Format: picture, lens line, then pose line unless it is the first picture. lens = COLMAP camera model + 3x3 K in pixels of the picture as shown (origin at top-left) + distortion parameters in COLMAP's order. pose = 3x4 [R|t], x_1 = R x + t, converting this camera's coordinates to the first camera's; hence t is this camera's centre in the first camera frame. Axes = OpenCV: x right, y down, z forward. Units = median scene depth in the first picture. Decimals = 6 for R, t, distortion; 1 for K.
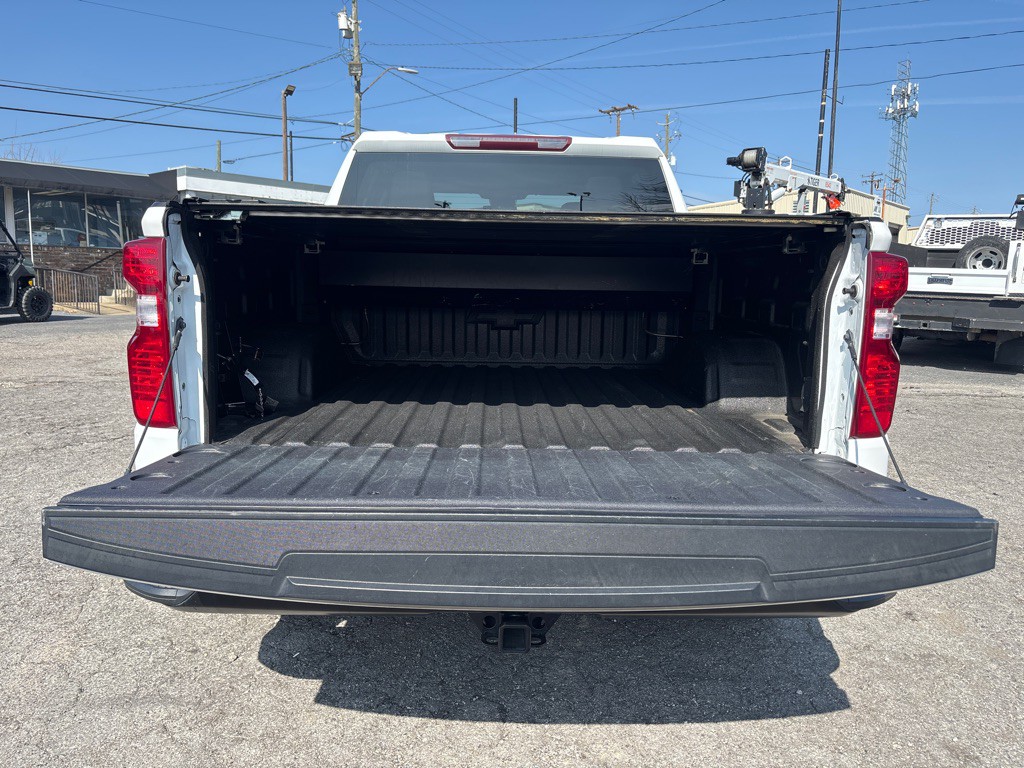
lens RADIAL K [[773.6, 0, 510.1], [0, 773.6, 385.8], [0, 0, 1]] dist [0.020556, -0.007225]
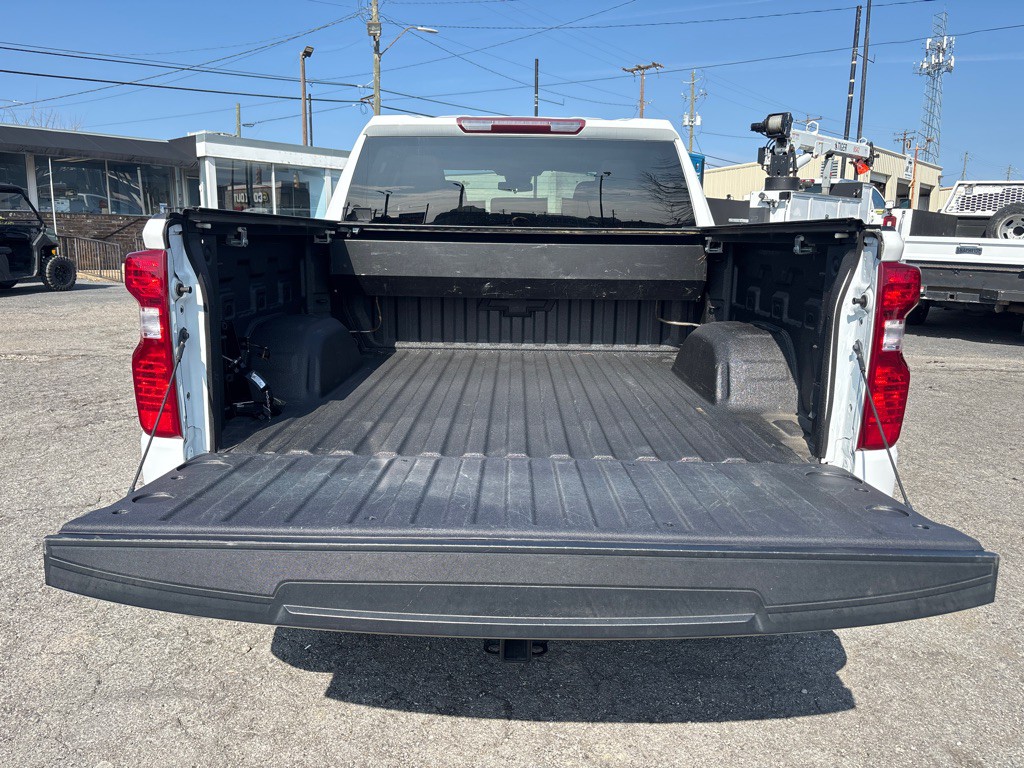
lens RADIAL K [[773.8, 0, 512.4], [0, 773.8, 385.7], [0, 0, 1]] dist [0.019252, -0.005023]
pose [[0.999684, 0.002126, -0.025043, 0.019632], [-0.000946, 0.998893, 0.047034, -0.048826], [0.025116, -0.046995, 0.998579, 0.005548]]
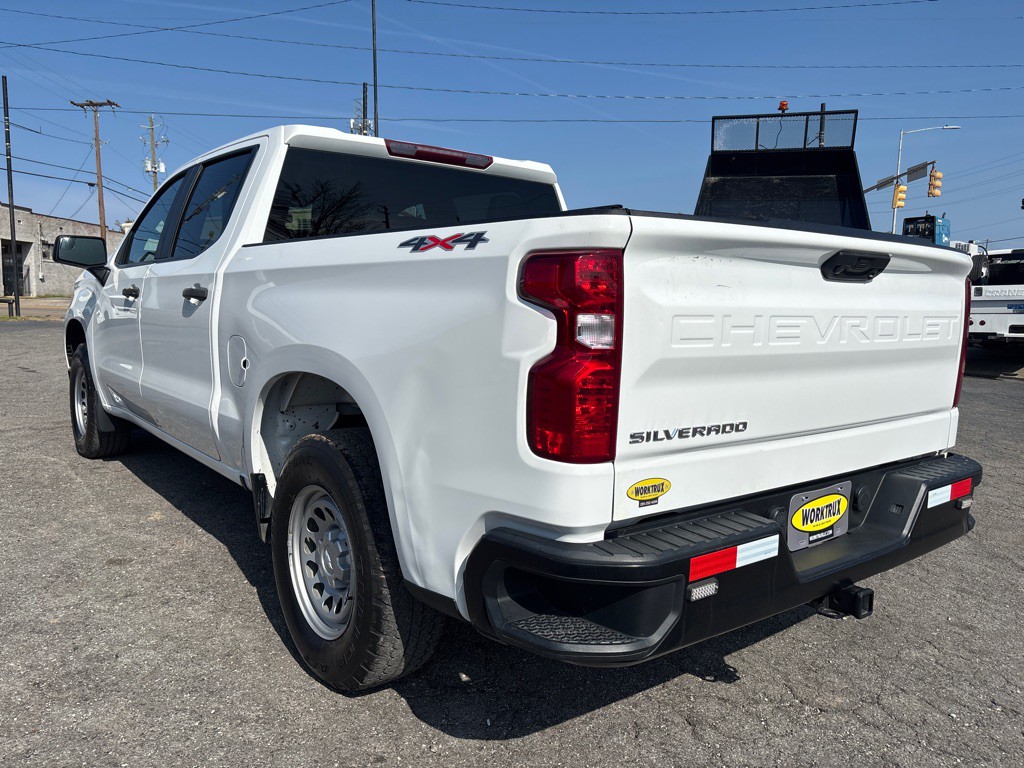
lens RADIAL K [[773.0, 0, 502.1], [0, 773.0, 381.8], [0, 0, 1]] dist [0.013460, 0.001329]
pose [[0.803654, -0.064117, 0.591632, -0.825765], [0.077757, 0.996969, 0.002422, -0.042455], [-0.589995, 0.044057, 0.806204, 0.291704]]
